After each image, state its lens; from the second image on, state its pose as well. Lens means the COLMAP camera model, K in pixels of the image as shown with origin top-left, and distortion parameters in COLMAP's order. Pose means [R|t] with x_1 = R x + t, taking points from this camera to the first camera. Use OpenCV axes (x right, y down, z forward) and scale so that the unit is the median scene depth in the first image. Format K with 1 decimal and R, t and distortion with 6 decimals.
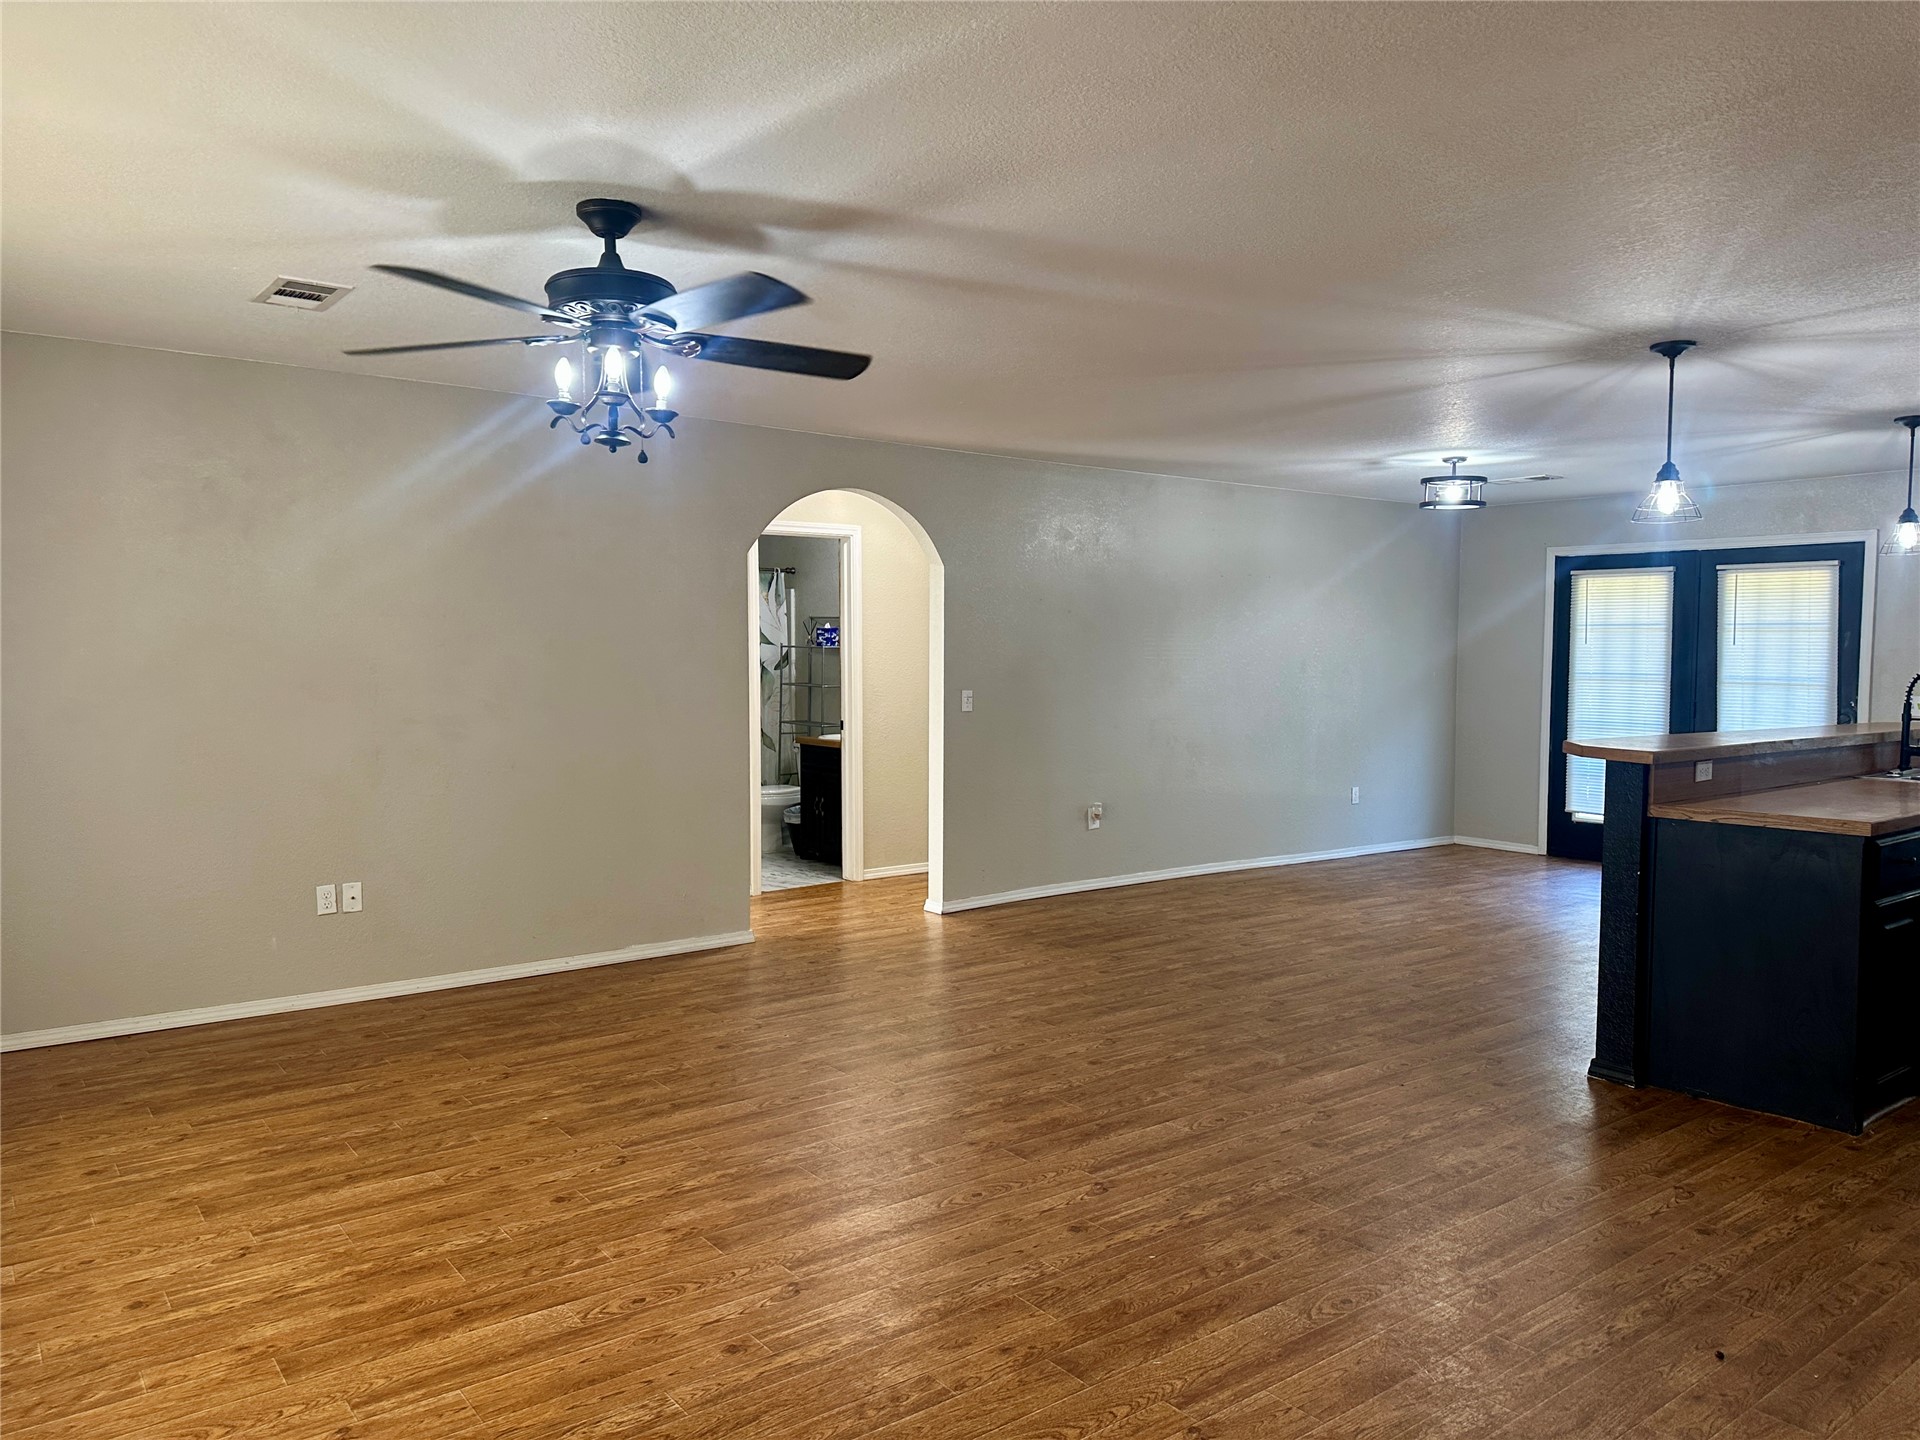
lens RADIAL K [[1336.6, 0, 982.1], [0, 1336.6, 724.8], [0, 0, 1]] dist [0.077908, -0.100138]
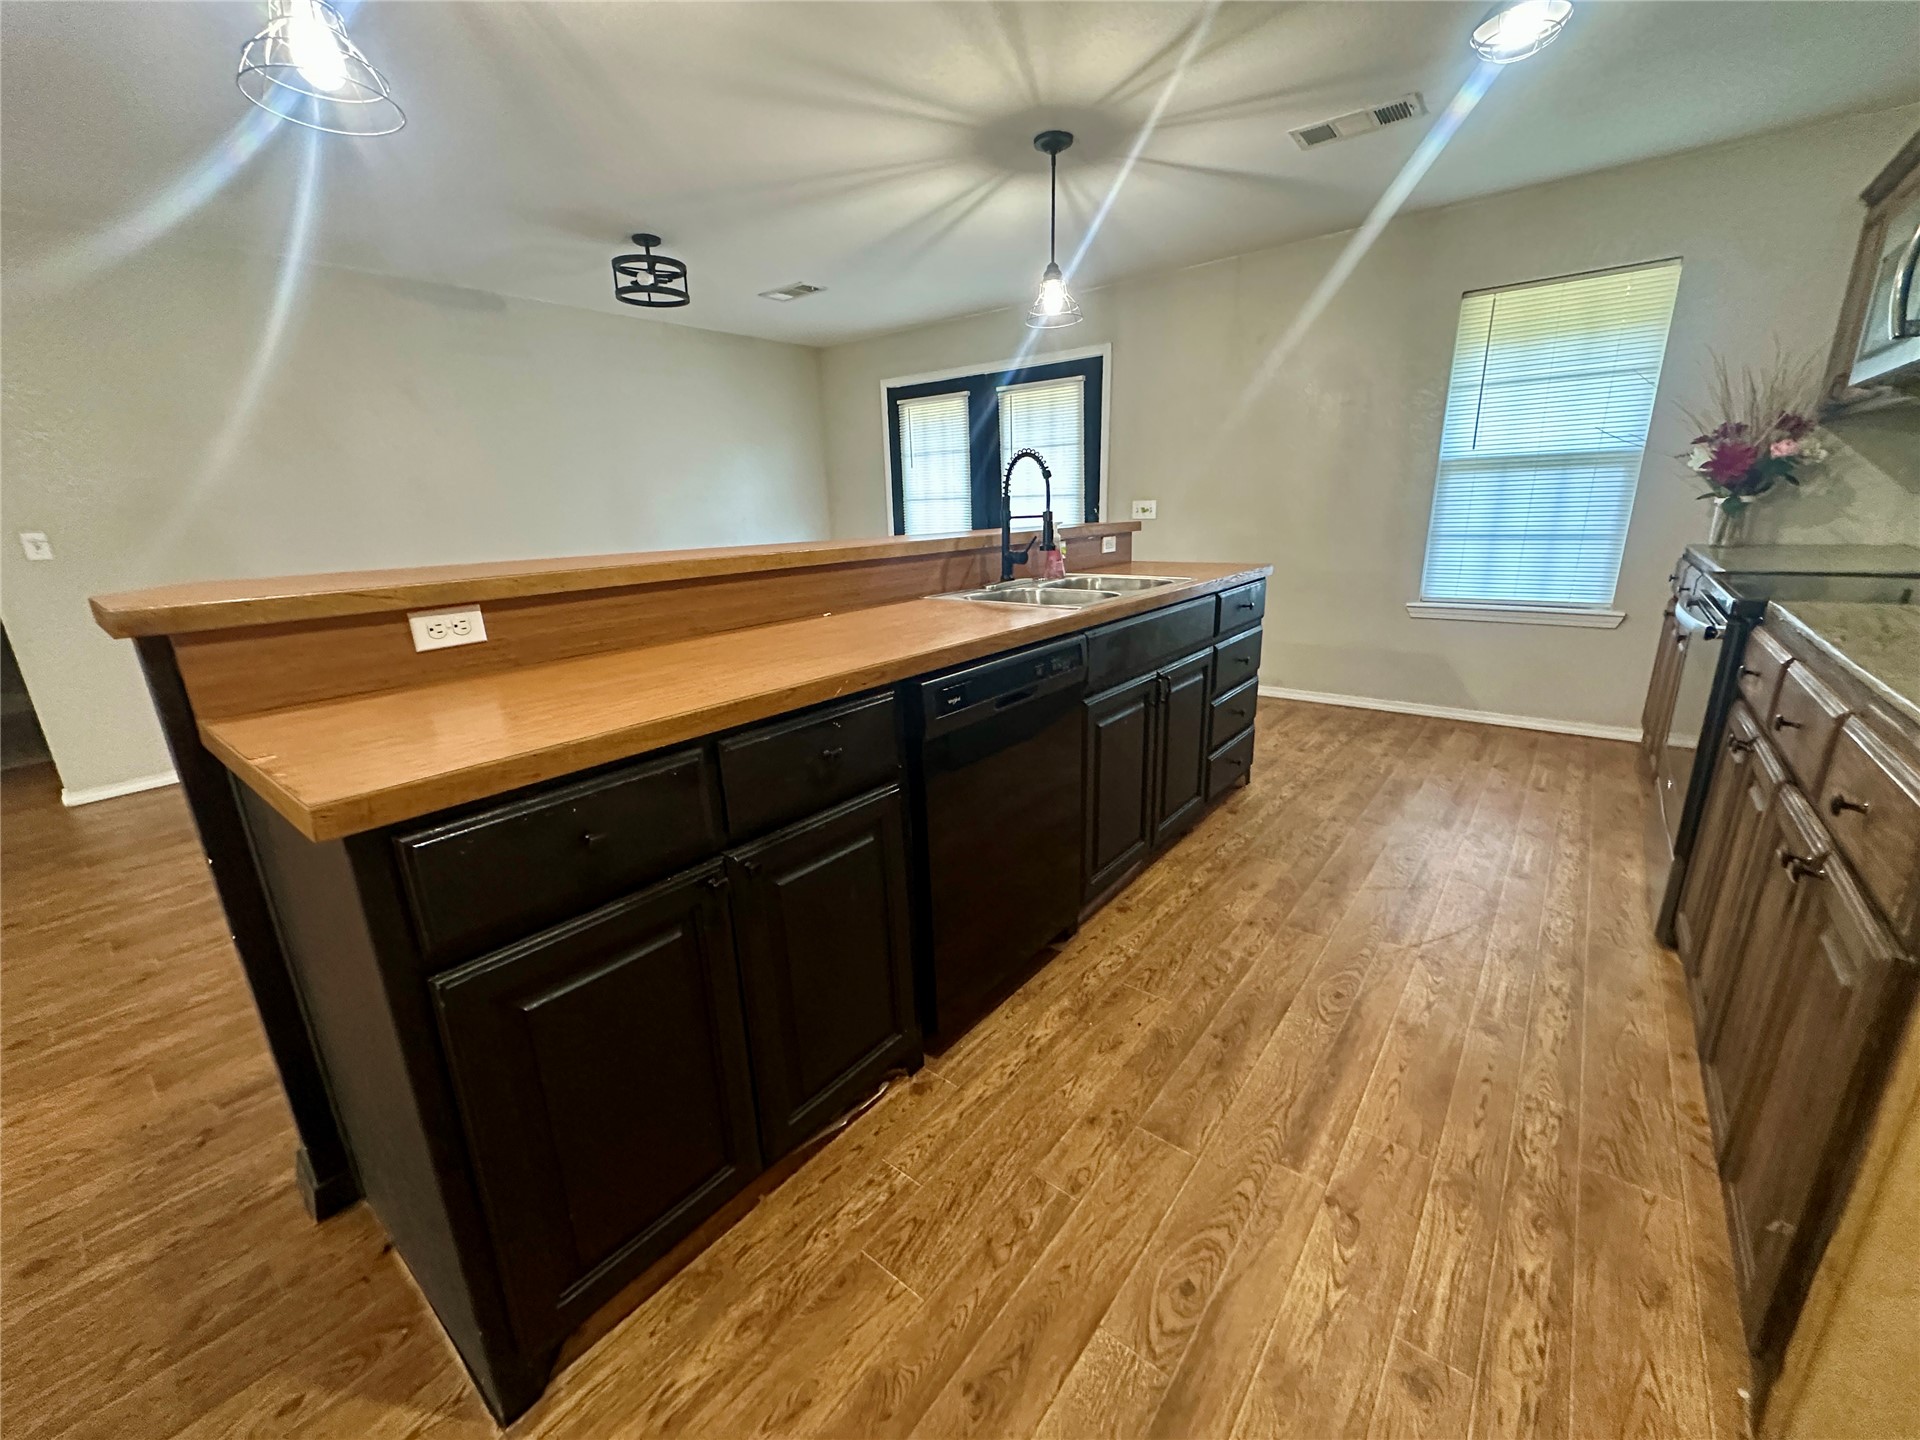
lens RADIAL K [[769.2, 0, 958.0], [0, 769.2, 716.6], [0, 0, 1]] dist [-0.002119, 0.001095]
pose [[0.973556, -0.095304, 0.207619, 0.375068], [0.048917, 0.974712, 0.218043, 0.007033], [-0.223149, -0.202121, 0.953599, 0.370866]]
